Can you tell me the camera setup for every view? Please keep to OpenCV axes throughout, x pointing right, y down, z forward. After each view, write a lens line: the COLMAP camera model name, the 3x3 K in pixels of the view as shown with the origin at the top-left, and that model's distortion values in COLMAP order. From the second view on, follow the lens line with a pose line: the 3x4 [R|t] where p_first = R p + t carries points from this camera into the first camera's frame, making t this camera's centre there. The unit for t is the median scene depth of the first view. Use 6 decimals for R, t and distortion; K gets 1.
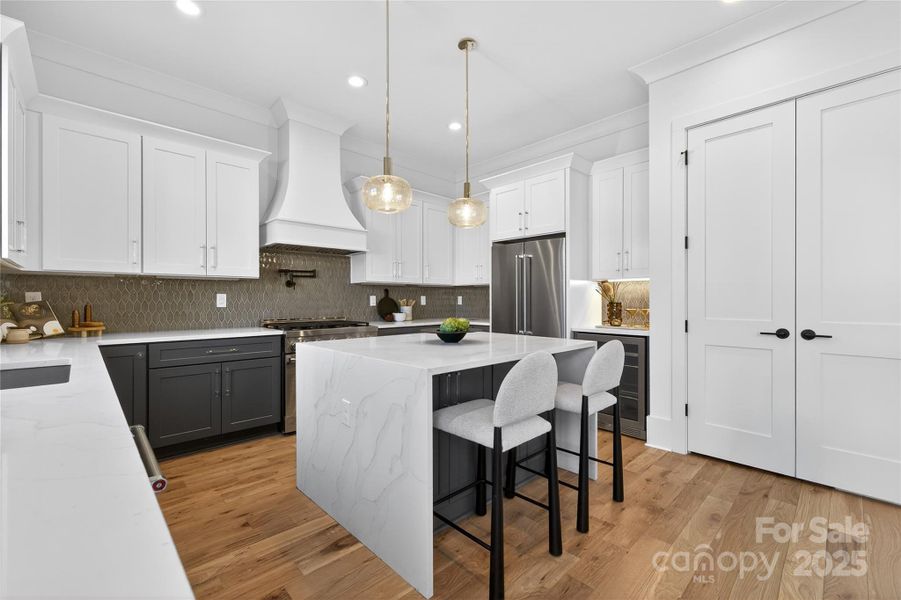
lens RADIAL K [[387.6, 0, 454.2], [0, 387.6, 295.8], [0, 0, 1]] dist [0.002907, 0.000527]
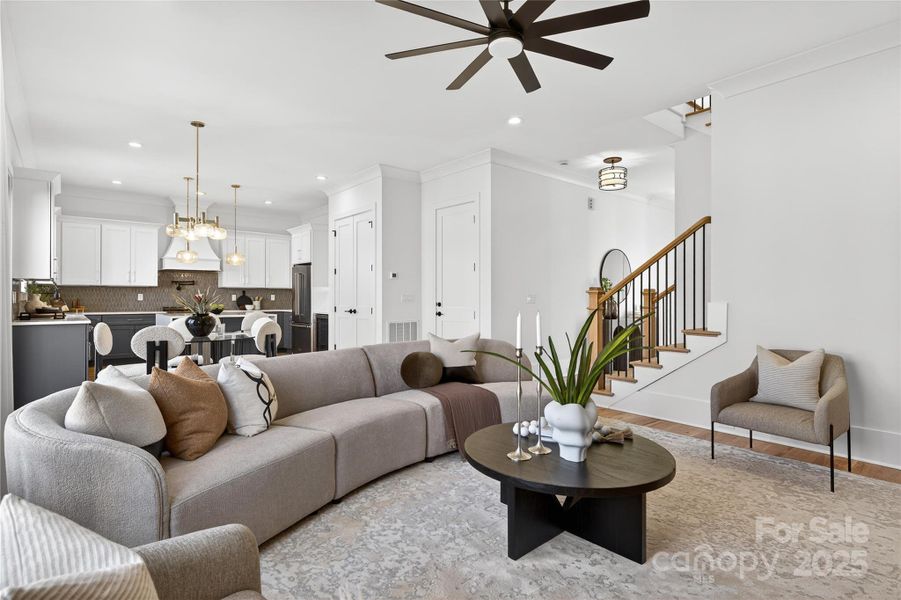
lens RADIAL K [[439.9, 0, 445.3], [0, 439.9, 291.8], [0, 0, 1]] dist [-0.003564, -0.000775]
pose [[0.998715, 0.001929, -0.050637, 1.102908], [-0.002070, 0.999994, -0.002719, -0.012697], [0.050631, 0.002820, 0.998713, -1.204128]]
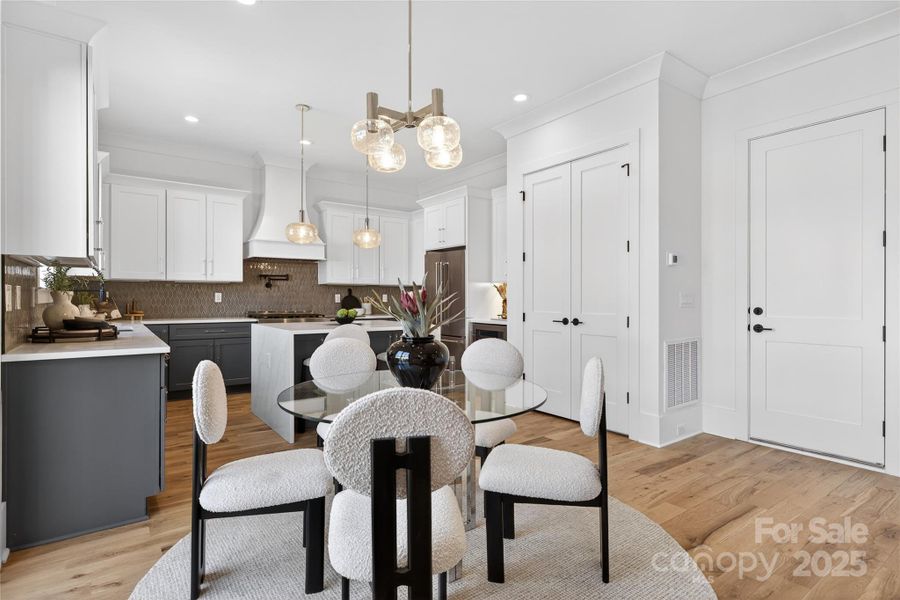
lens RADIAL K [[454.5, 0, 451.7], [0, 454.5, 292.9], [0, 0, 1]] dist [0.000008, 0.000028]
pose [[0.992128, 0.001816, -0.125217, 0.444700], [-0.001945, 0.999998, -0.000908, -0.004875], [0.125215, 0.001144, 0.992129, -0.525914]]
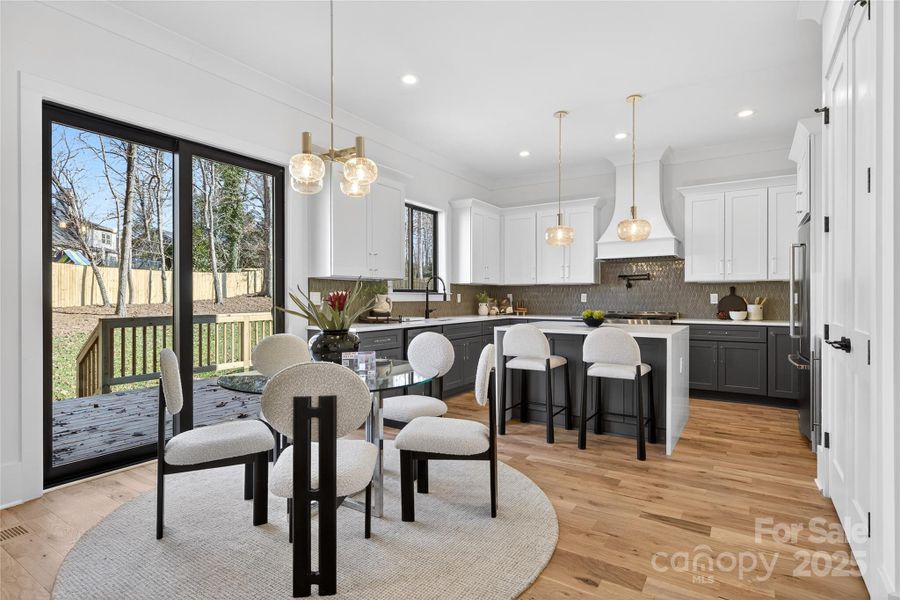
lens RADIAL K [[458.3, 0, 450.0], [0, 458.3, 300.0], [0, 0, 1]] dist [0.003682, 0.000440]
pose [[0.220002, 0.004870, -0.975487, 1.100839], [0.006414, 0.999959, 0.006439, 0.005439], [0.975478, -0.007674, 0.219962, 0.060729]]
